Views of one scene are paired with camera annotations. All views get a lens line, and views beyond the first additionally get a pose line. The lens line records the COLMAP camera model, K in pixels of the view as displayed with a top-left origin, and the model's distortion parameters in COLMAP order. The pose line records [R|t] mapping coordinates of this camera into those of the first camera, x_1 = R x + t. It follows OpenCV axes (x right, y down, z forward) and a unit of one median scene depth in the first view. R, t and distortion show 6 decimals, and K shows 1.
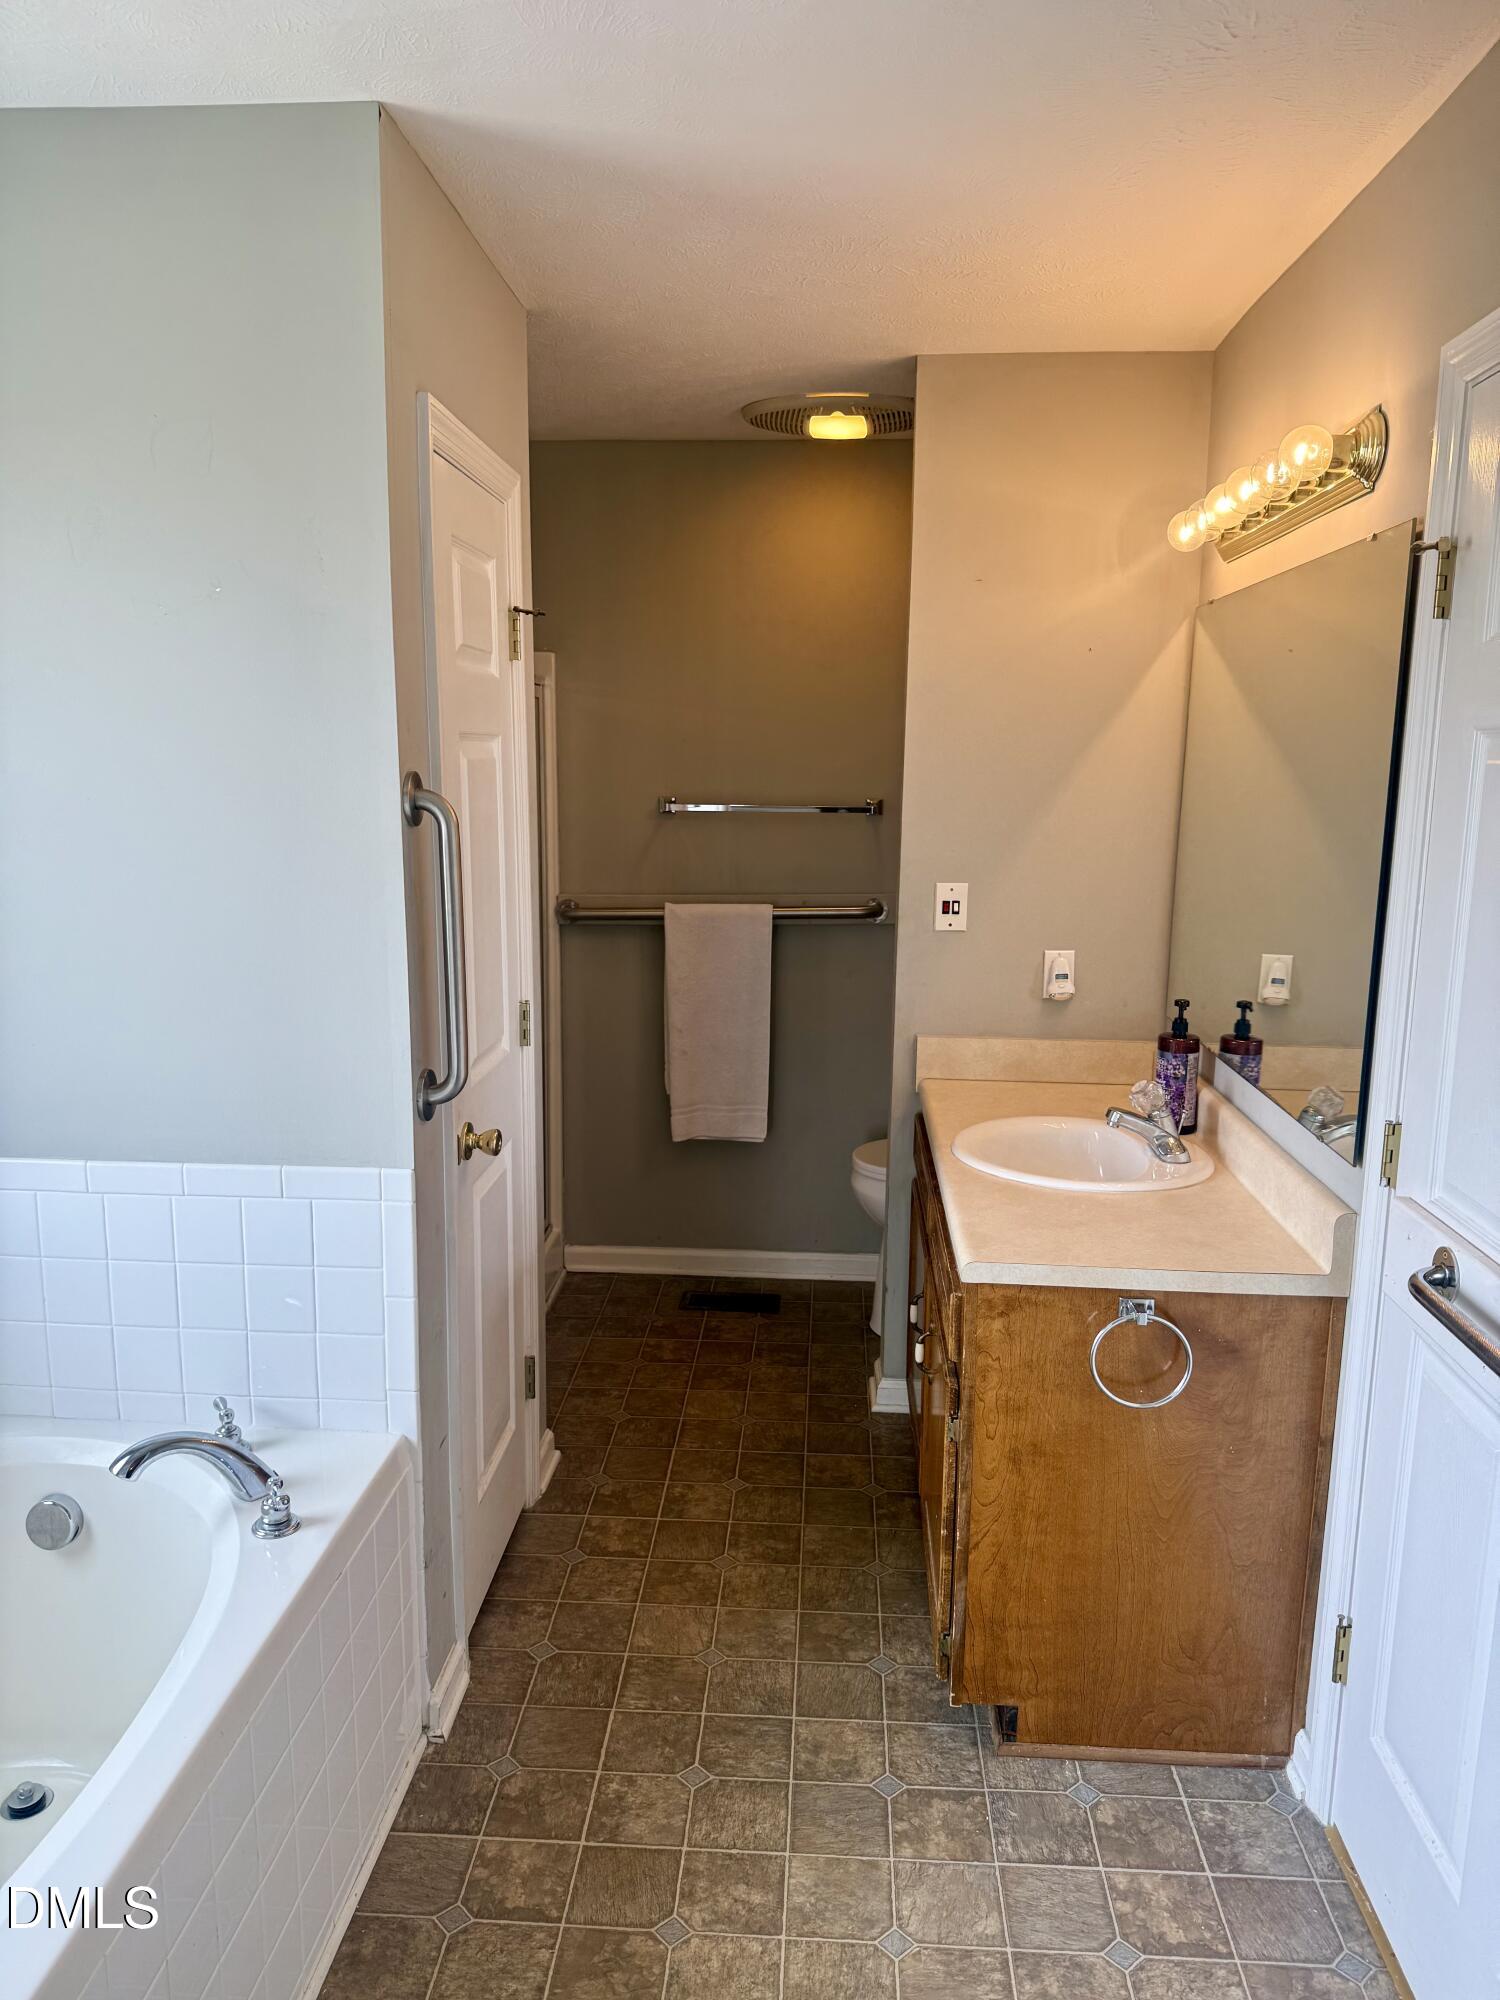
lens RADIAL K [[1428.9, 0, 757.7], [0, 1428.9, 1009.3], [0, 0, 1]] dist [0.041210, -0.047295]
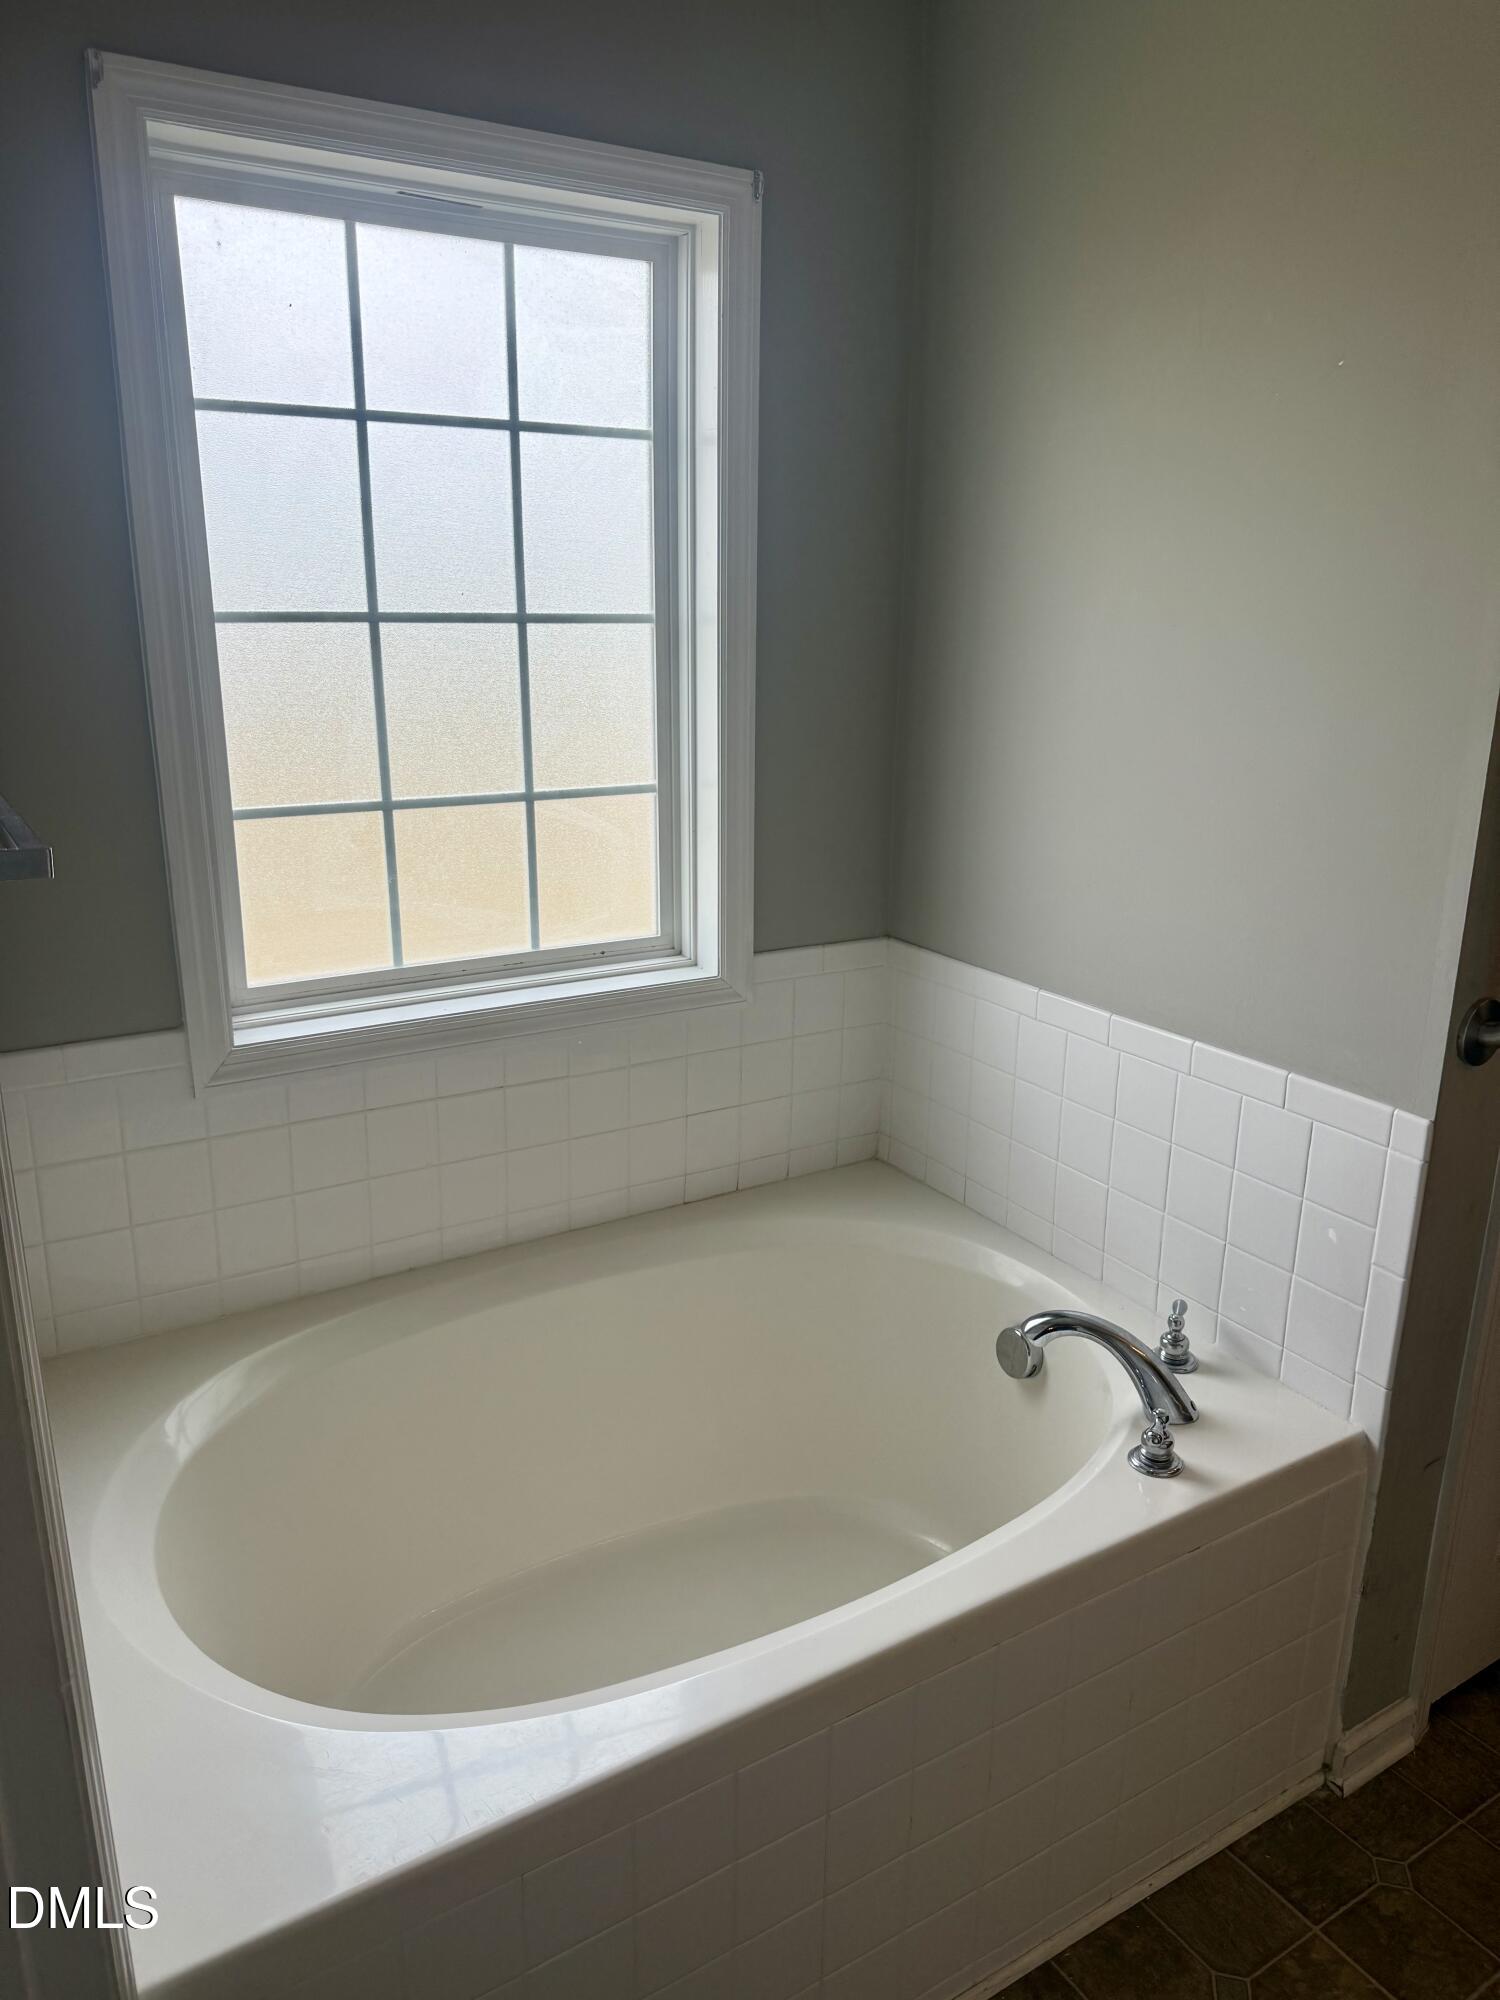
lens RADIAL K [[1428.9, 0, 752.0], [0, 1428.9, 1000.8], [0, 0, 1]] dist [0.041210, -0.047295]
pose [[0.568616, 0.219628, -0.792742, 0.153105], [-0.132339, 0.975570, 0.175356, -0.039147], [0.811888, 0.005200, 0.583790, 0.252927]]
